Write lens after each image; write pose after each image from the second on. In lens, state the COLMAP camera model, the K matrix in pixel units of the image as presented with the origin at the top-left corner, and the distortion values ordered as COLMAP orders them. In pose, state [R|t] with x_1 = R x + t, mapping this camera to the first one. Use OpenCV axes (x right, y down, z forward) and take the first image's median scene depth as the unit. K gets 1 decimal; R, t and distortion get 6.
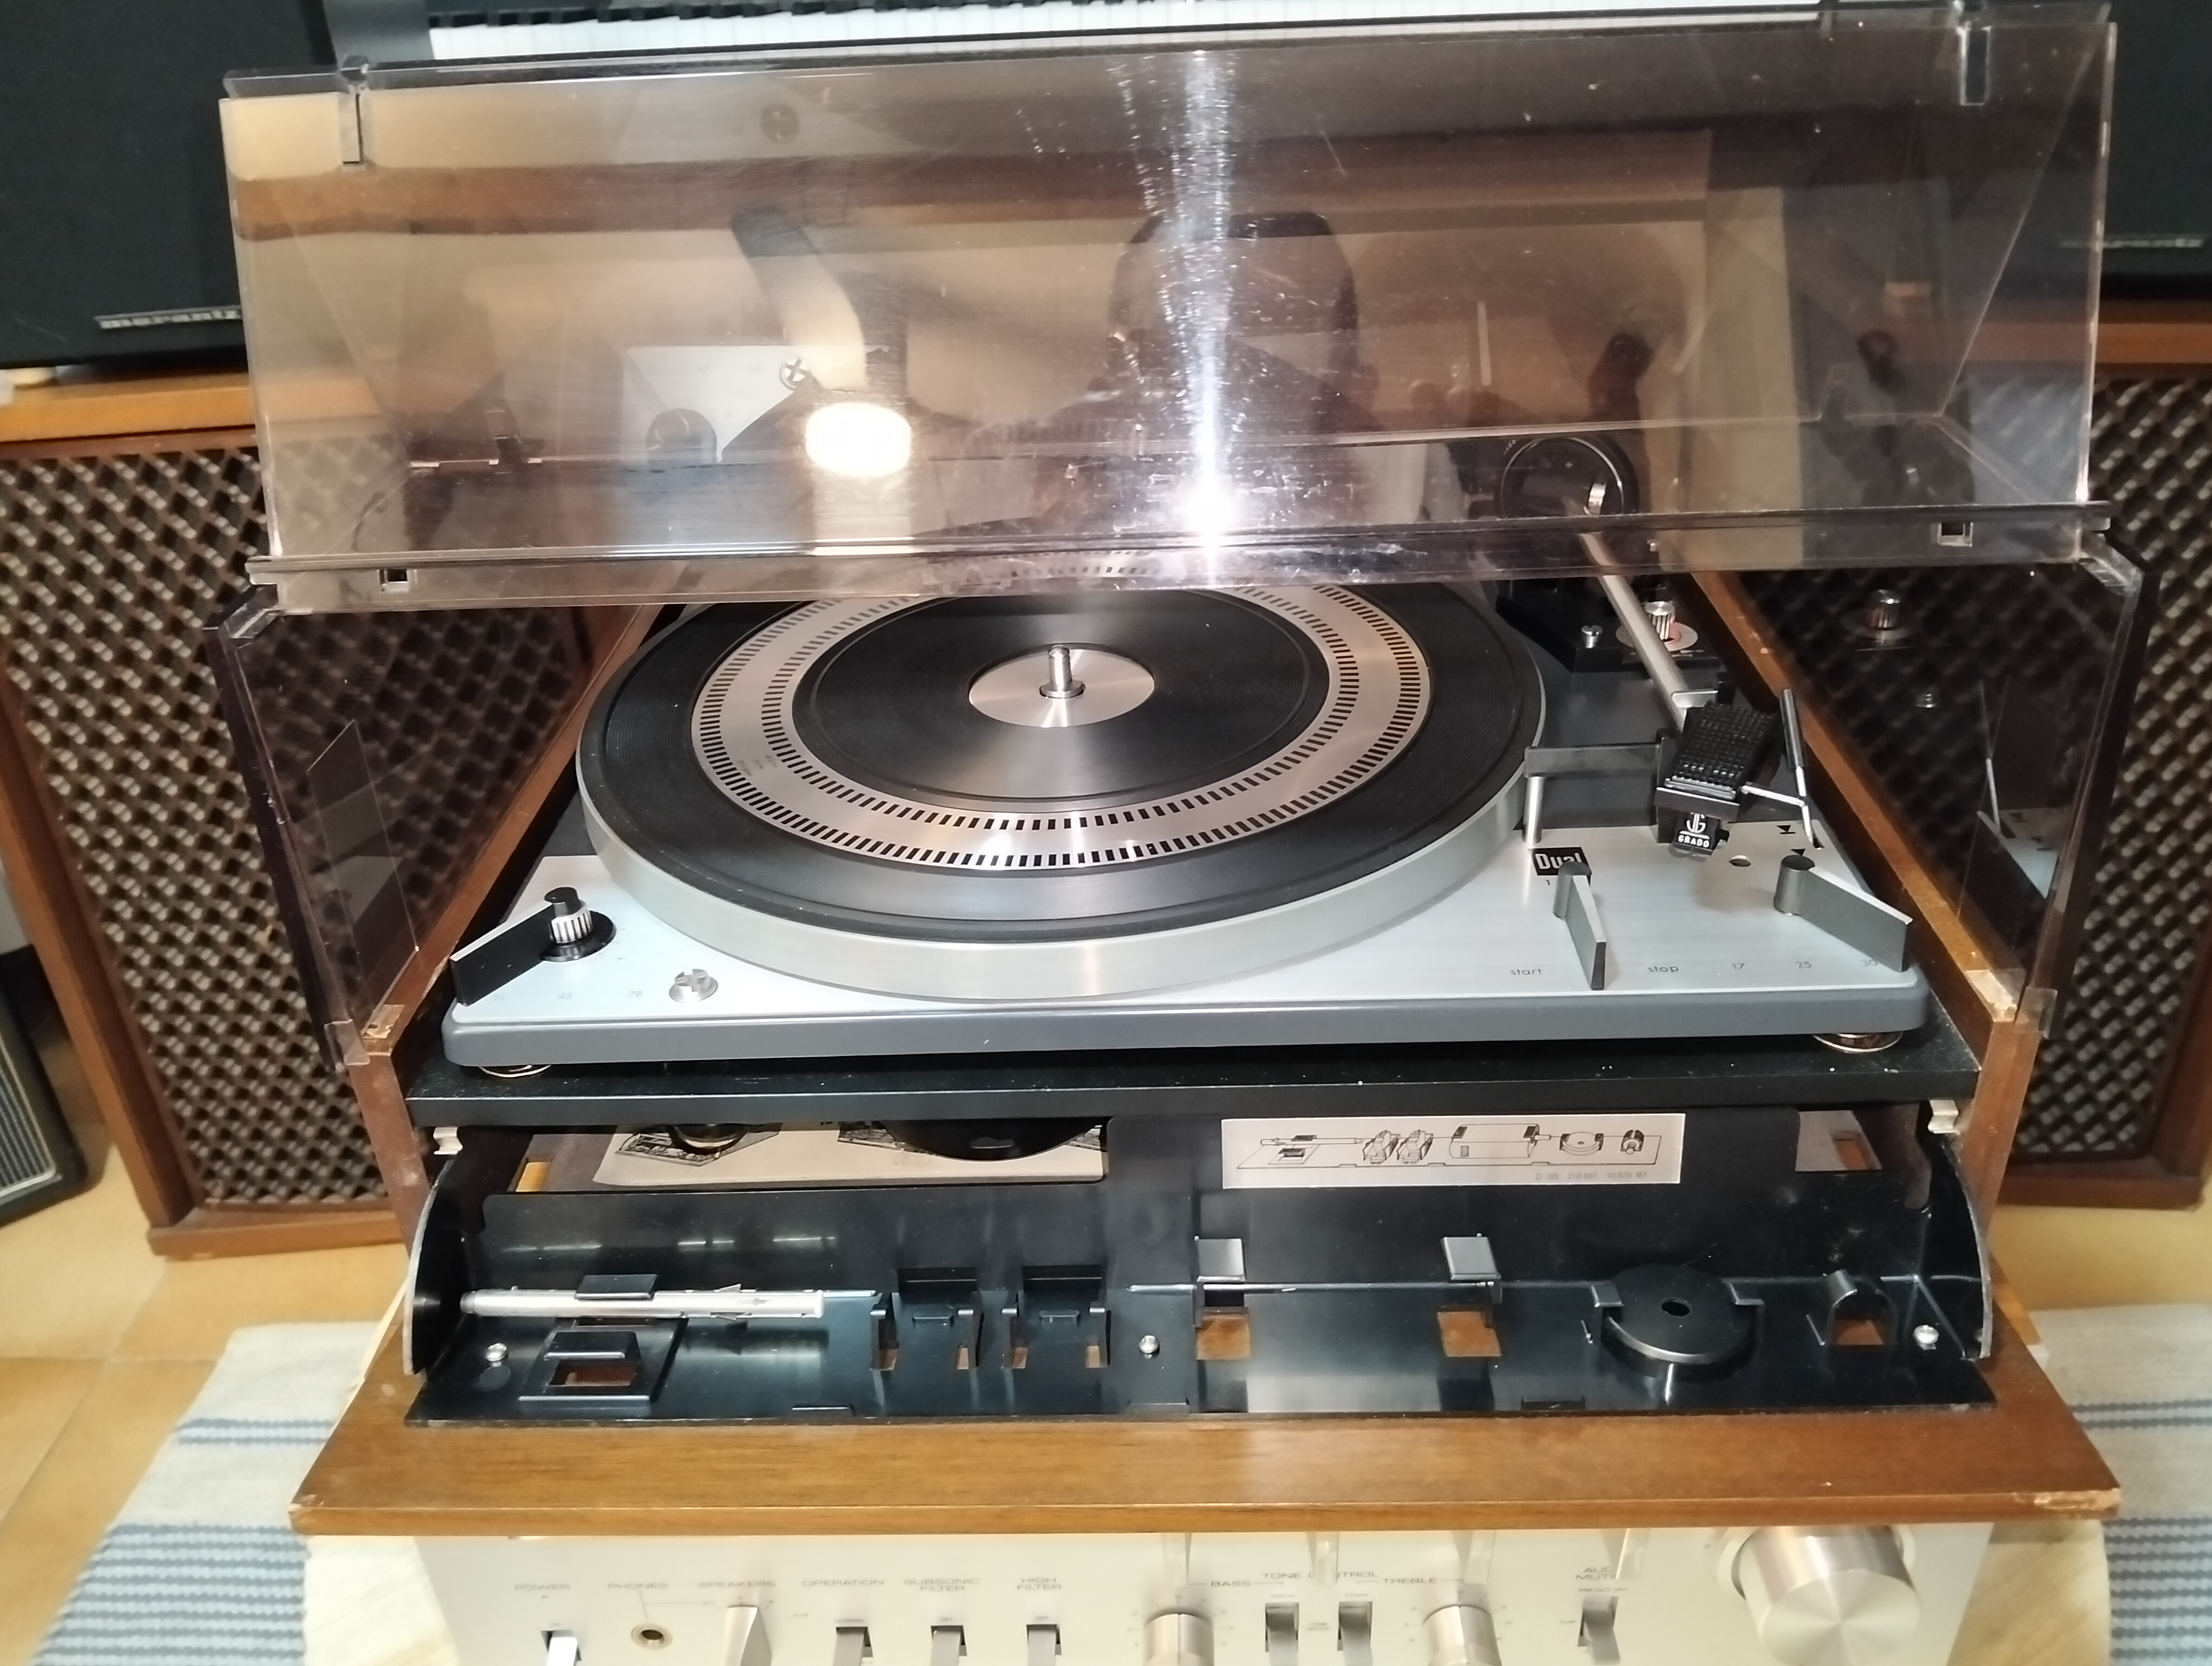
lens RADIAL K [[1760.3, 0, 1104.9], [0, 1760.3, 838.4], [0, 0, 1]] dist [-0.013014, -0.021131]
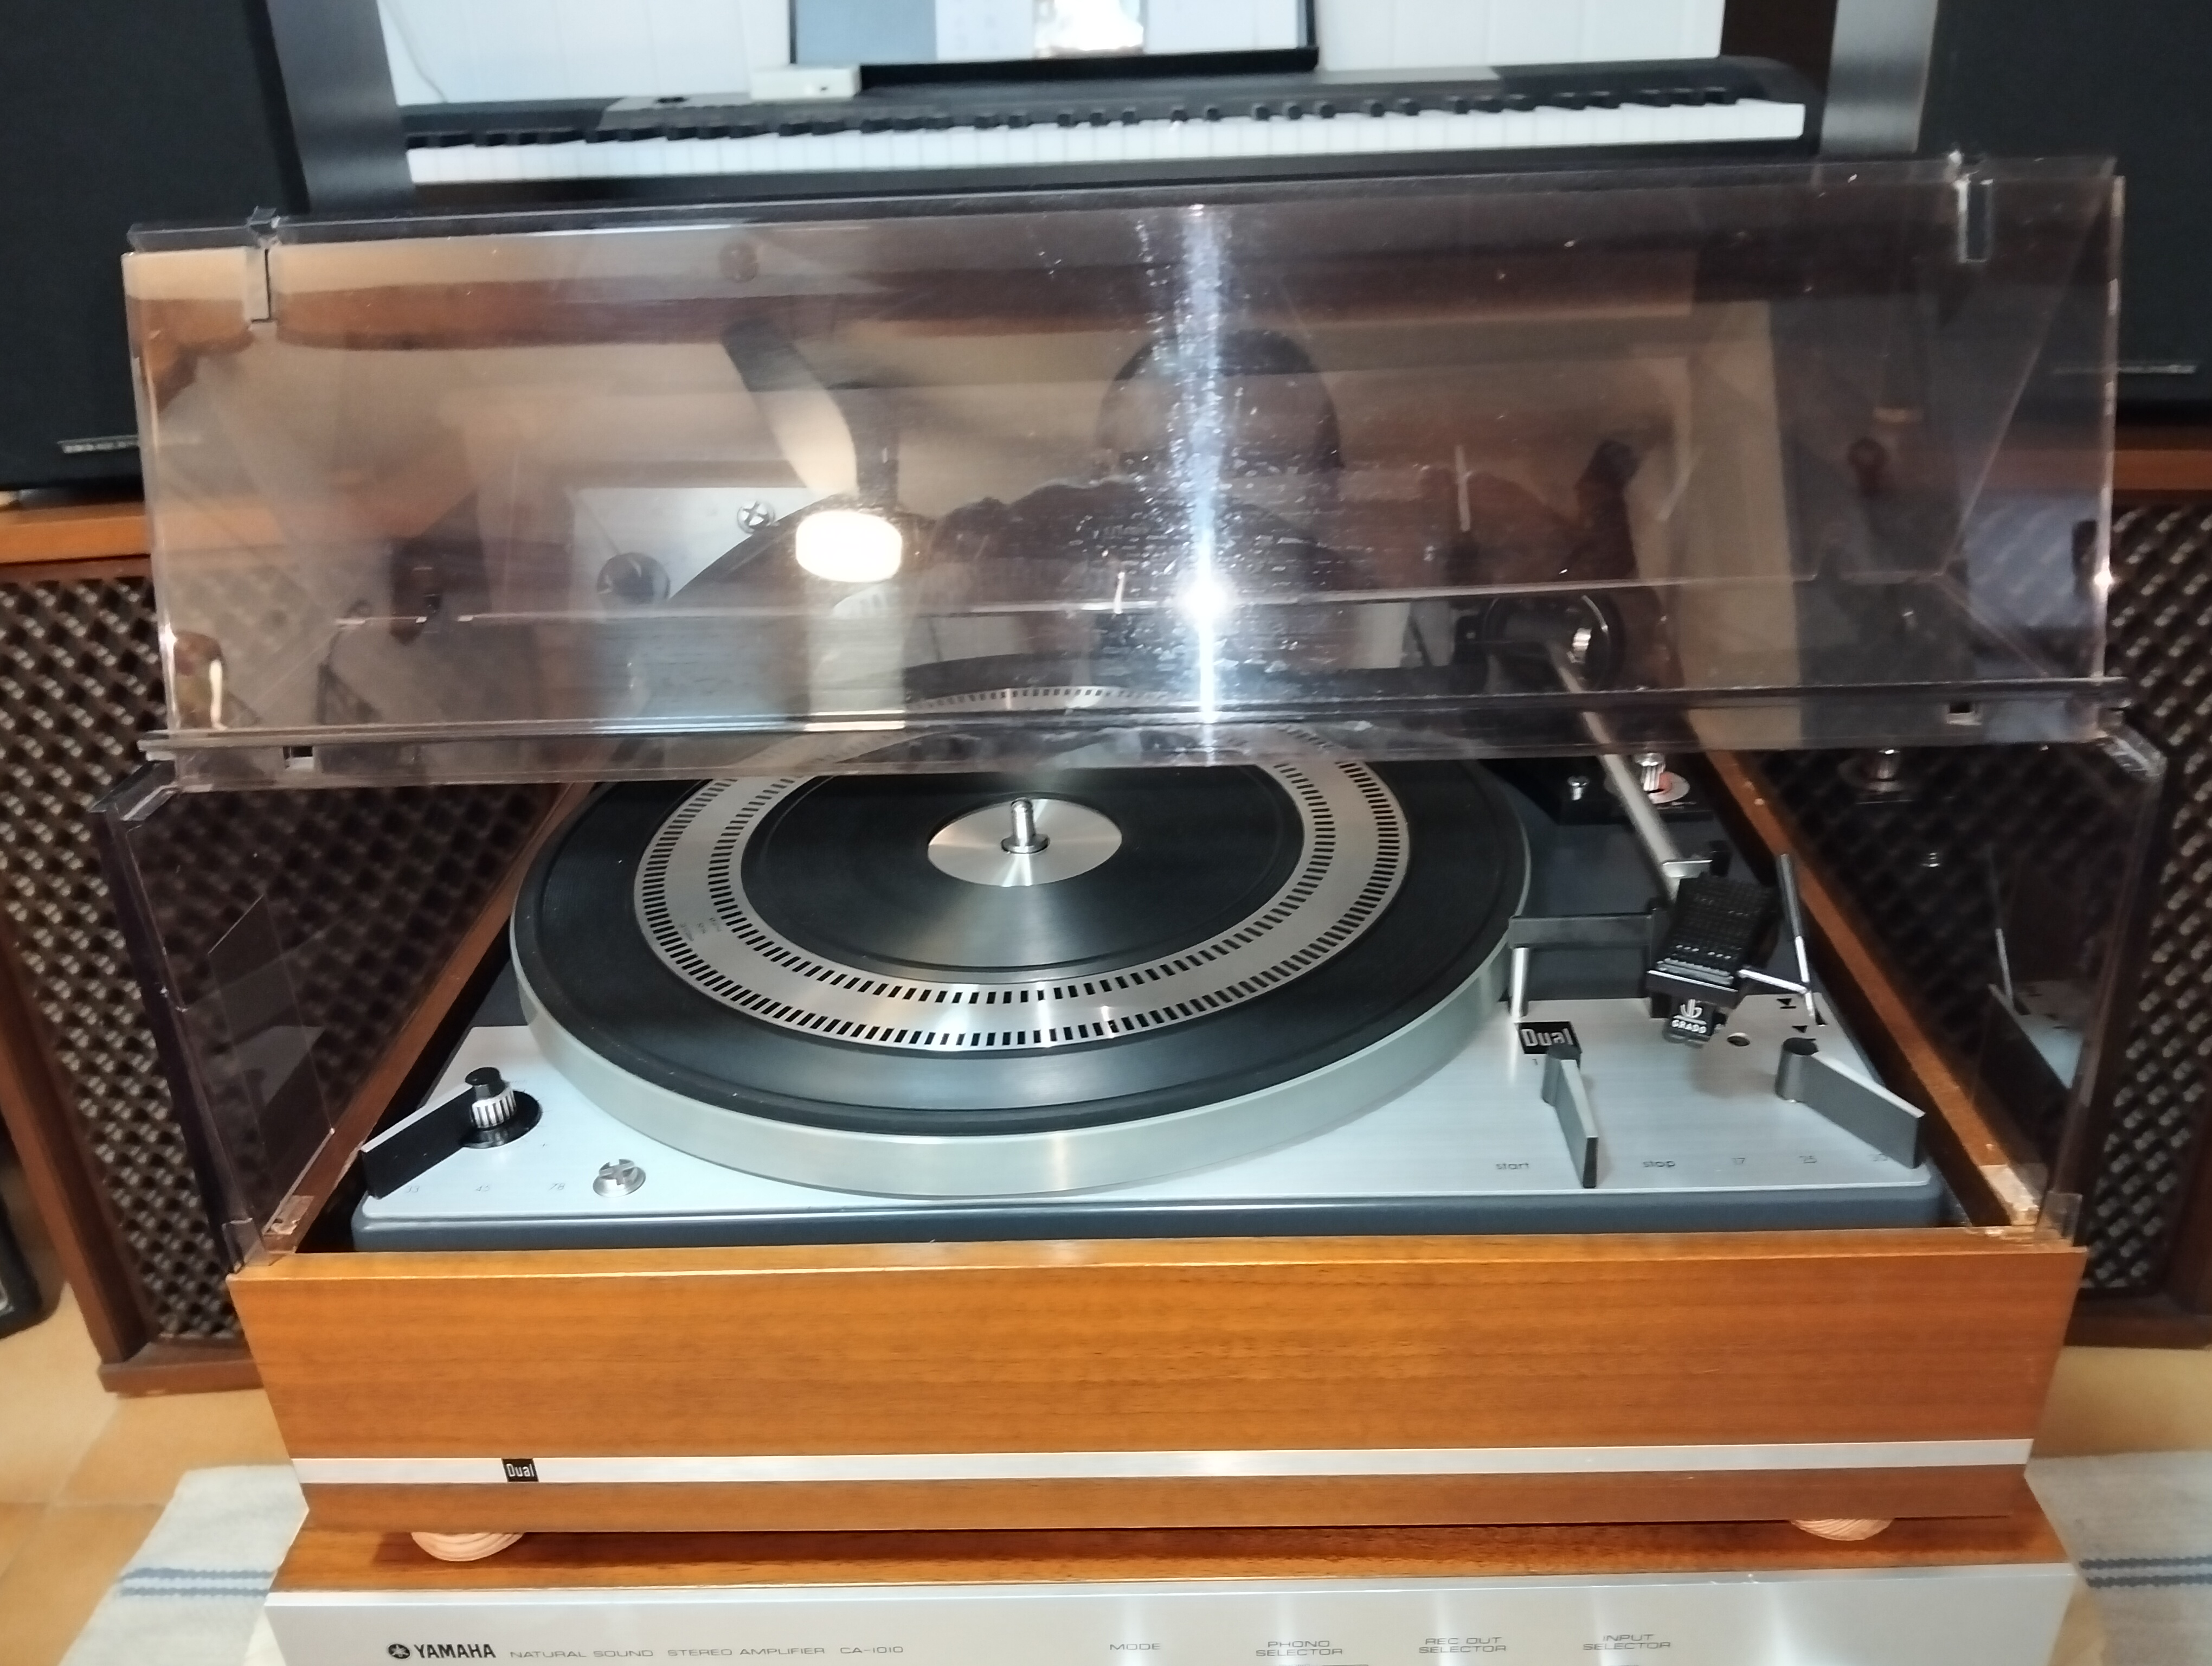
lens RADIAL K [[1760.3, 0, 1093.6], [0, 1760.3, 851.0], [0, 0, 1]] dist [-0.013014, -0.021131]
pose [[0.999990, 0.002244, -0.003938, 0.015980], [-0.002427, 0.998884, -0.047172, -0.034570], [0.003828, 0.047181, 0.998879, 0.042827]]
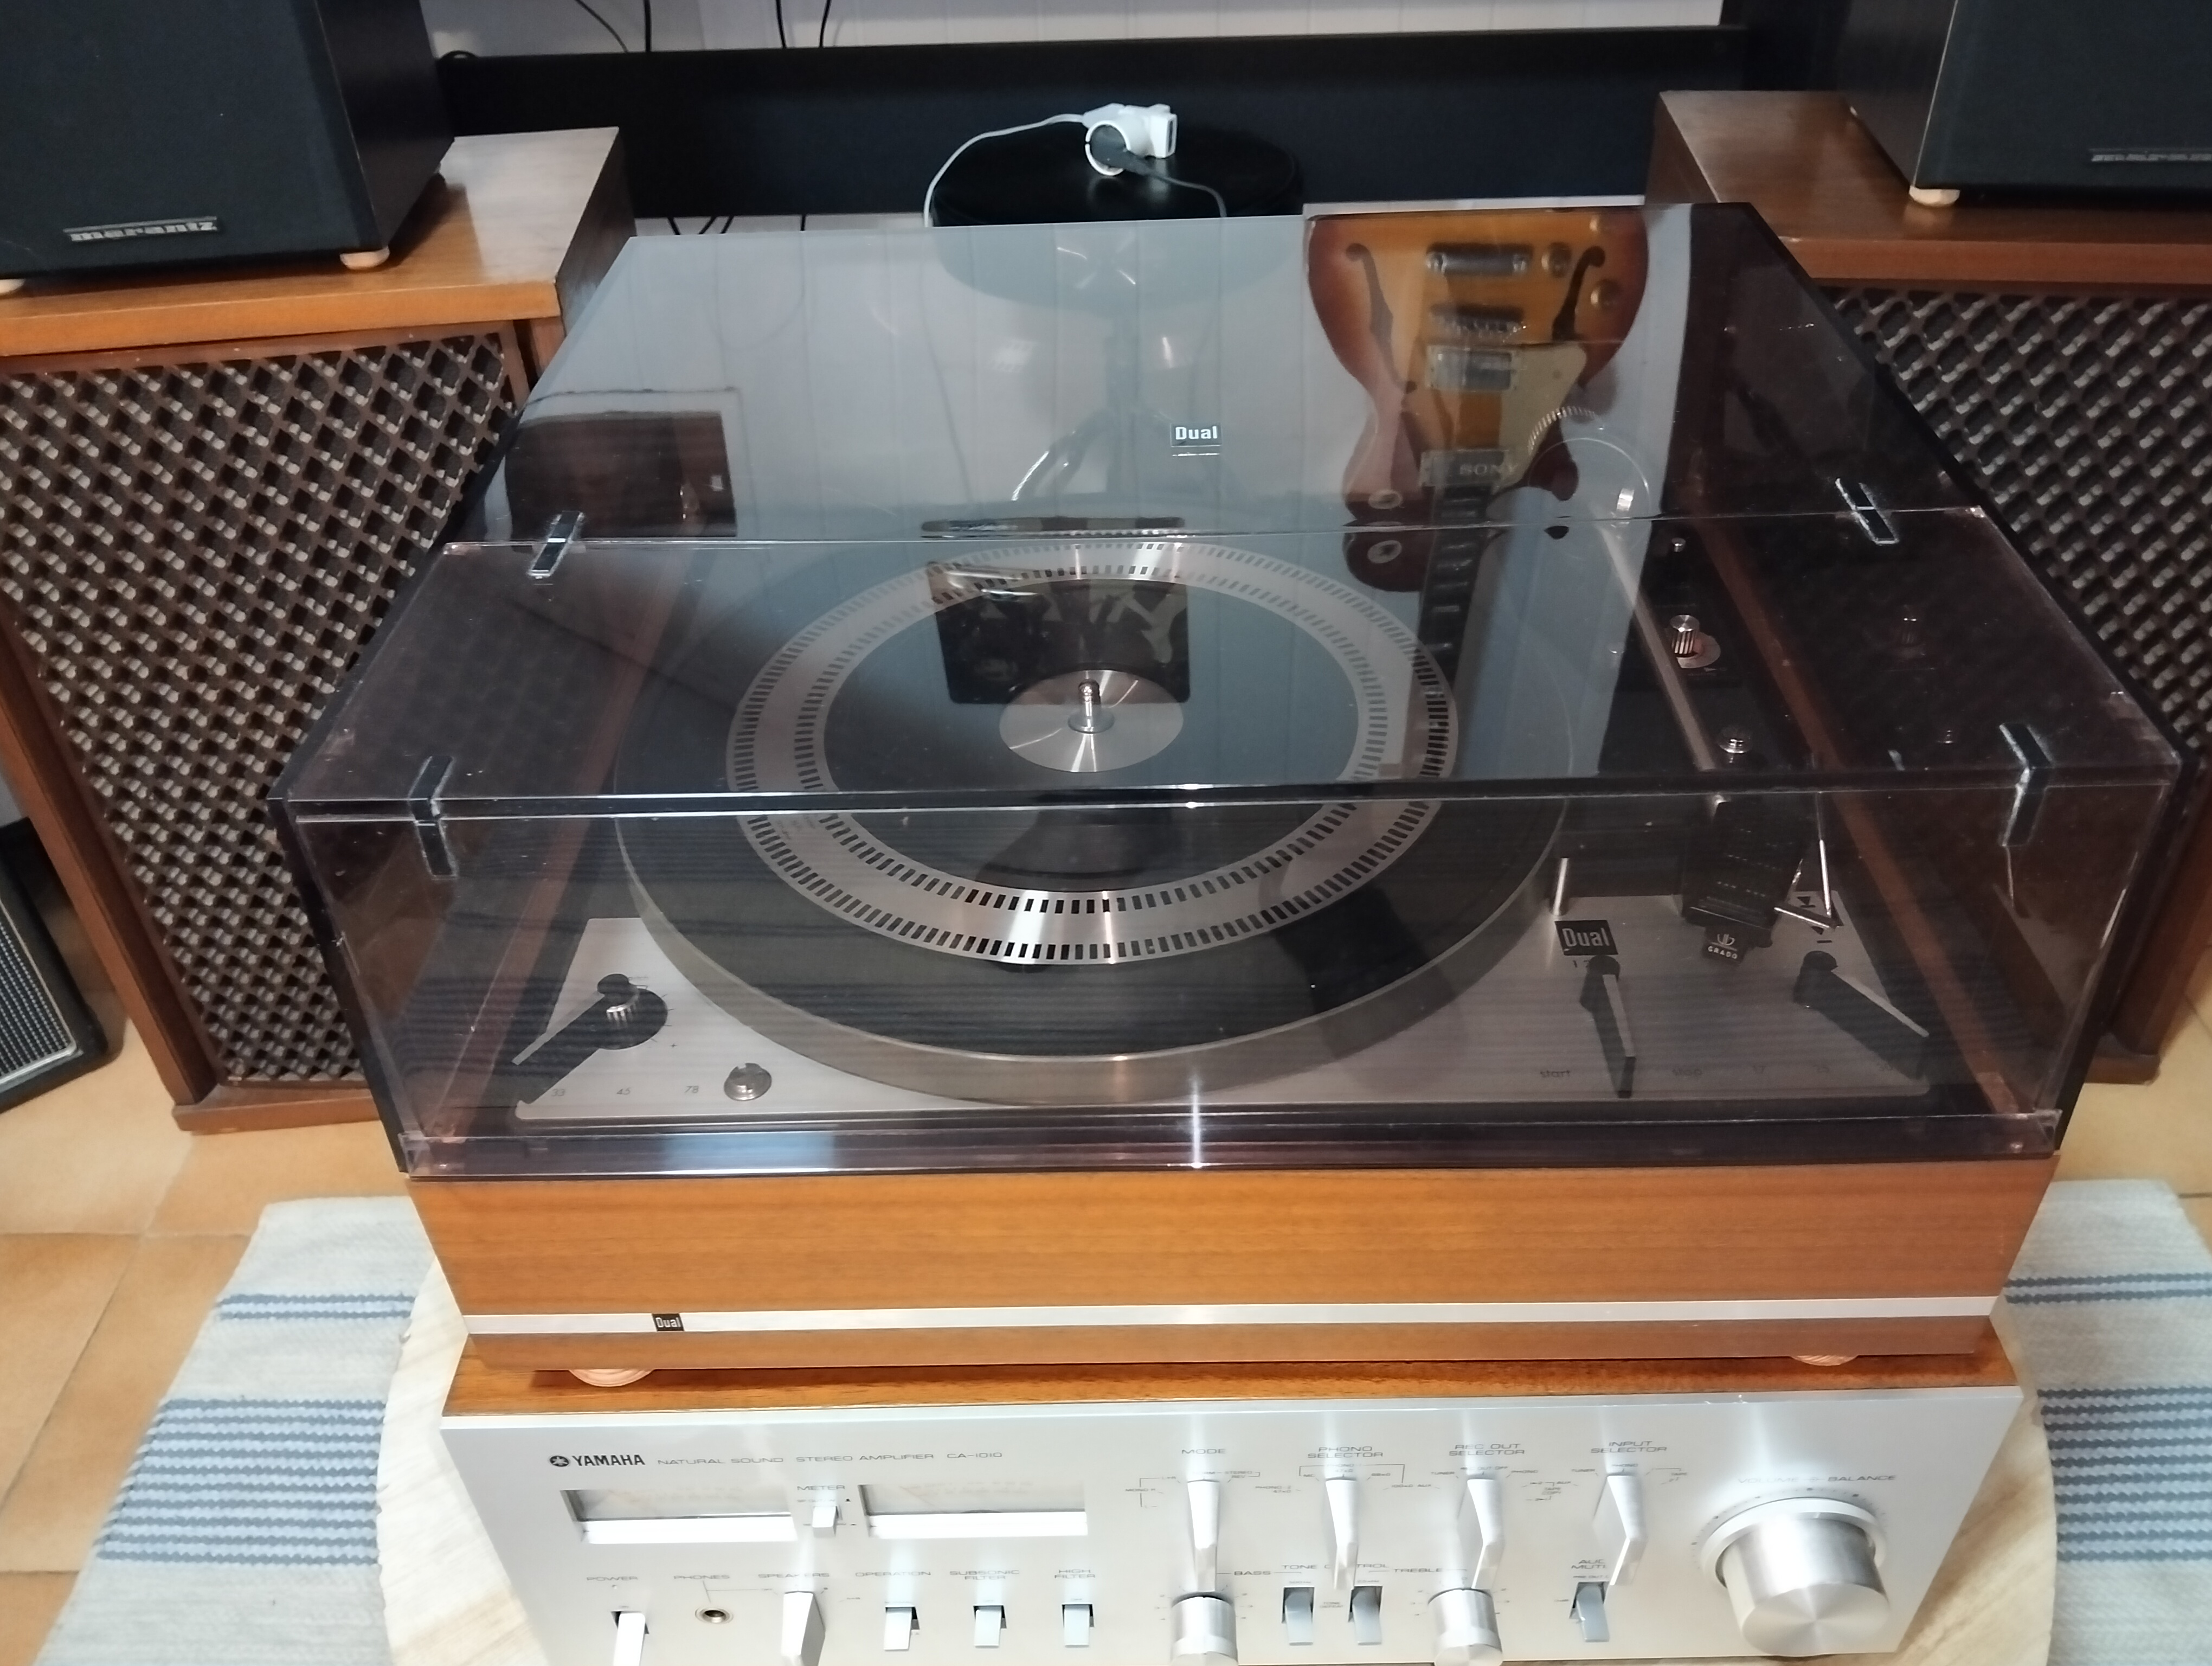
lens RADIAL K [[1760.3, 0, 1092.3], [0, 1760.3, 844.1], [0, 0, 1]] dist [-0.013014, -0.021131]
pose [[0.999952, 0.000371, 0.009767, -0.032866], [-0.001735, 0.990153, 0.139982, -0.150536], [-0.009619, -0.139992, 0.990106, -0.007843]]
